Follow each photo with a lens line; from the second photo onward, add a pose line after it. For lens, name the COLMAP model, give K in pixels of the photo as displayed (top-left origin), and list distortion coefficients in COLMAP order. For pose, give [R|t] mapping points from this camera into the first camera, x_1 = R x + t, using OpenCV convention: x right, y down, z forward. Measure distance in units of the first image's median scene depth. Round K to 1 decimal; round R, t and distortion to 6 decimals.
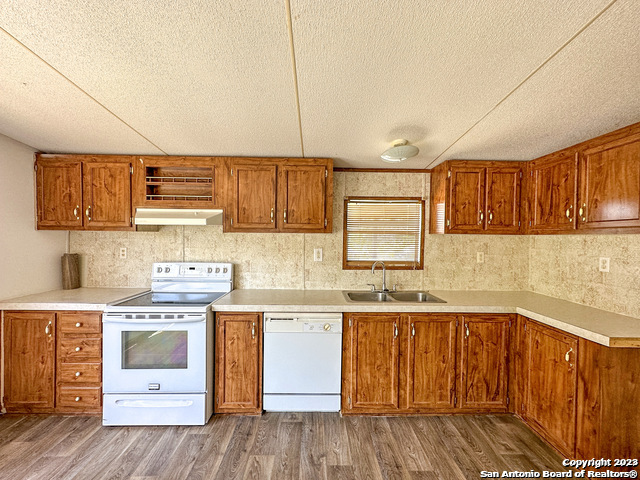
lens RADIAL K [[254.8, 0, 320.0], [0, 254.8, 239.8], [0, 0, 1]] dist [-0.001269, 0.000120]
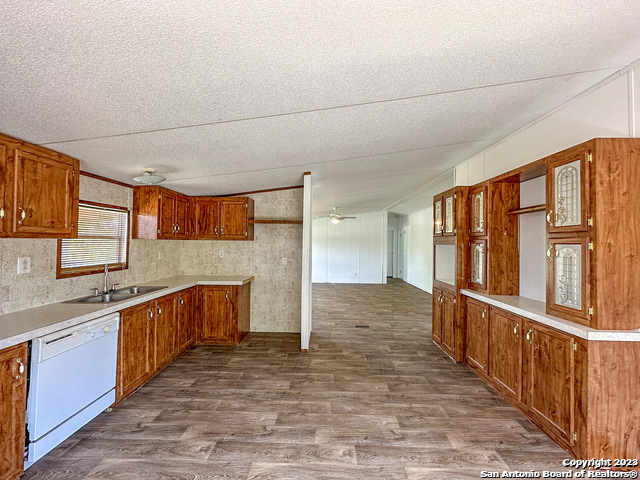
lens RADIAL K [[254.8, 0, 318.5], [0, 254.8, 240.5], [0, 0, 1]] dist [-0.001269, 0.000120]
pose [[0.046222, -0.003266, 0.998926, -0.923345], [0.002830, 0.999991, 0.003139, -0.021094], [-0.998927, 0.002681, 0.046231, 0.075362]]
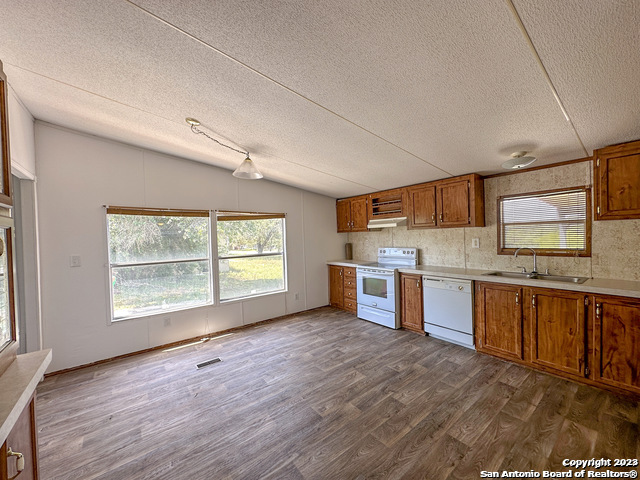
lens RADIAL K [[254.8, 0, 319.6], [0, 254.8, 240.4], [0, 0, 1]] dist [-0.001269, 0.000120]
pose [[0.595234, -0.015646, -0.803400, 0.718999], [0.023718, 0.999717, -0.001897, 0.034804], [0.803203, -0.017926, 0.595436, -0.565566]]
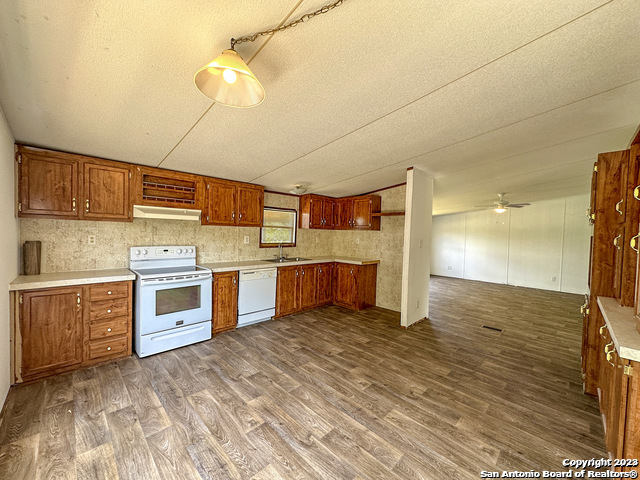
lens RADIAL K [[254.8, 0, 318.5], [0, 254.8, 240.5], [0, 0, 1]] dist [-0.001269, 0.000120]
pose [[0.726578, -0.013257, 0.686956, -1.000880], [-0.010095, 0.999500, 0.029966, 0.012146], [-0.687010, -0.028707, 0.726081, -0.653949]]
